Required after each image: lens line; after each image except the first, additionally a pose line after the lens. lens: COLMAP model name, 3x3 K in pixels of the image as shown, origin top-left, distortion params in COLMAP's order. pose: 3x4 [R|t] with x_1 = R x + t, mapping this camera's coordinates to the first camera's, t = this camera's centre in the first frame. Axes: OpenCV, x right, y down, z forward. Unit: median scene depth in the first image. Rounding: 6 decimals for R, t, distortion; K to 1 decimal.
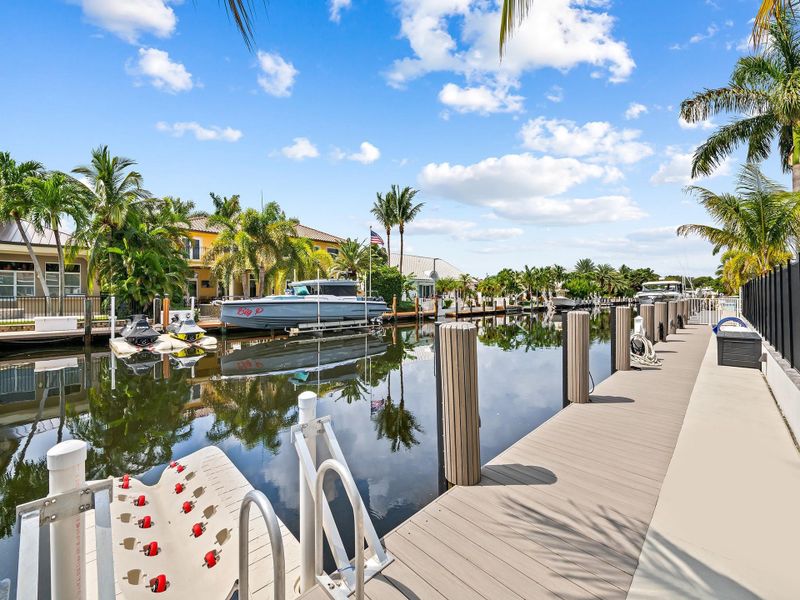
lens RADIAL K [[318.4, 0, 400.0], [0, 318.4, 300.0], [0, 0, 1]] dist [0.000258, 0.000097]
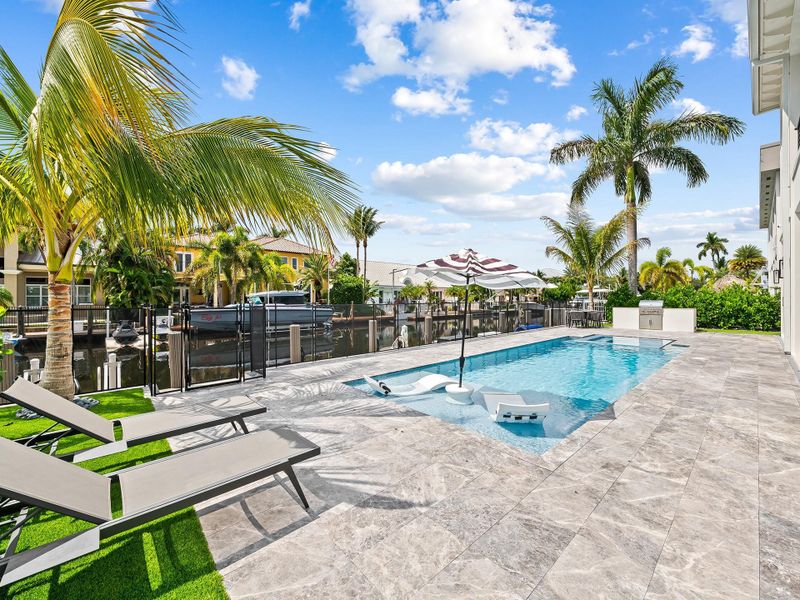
lens RADIAL K [[318.4, 0, 400.0], [0, 318.4, 300.0], [0, 0, 1]] dist [0.000258, 0.000097]
pose [[0.999189, 0.000554, -0.040256, 0.287000], [-0.000741, 0.999989, -0.004649, -0.024159], [0.040253, 0.004675, 0.999179, -0.218510]]
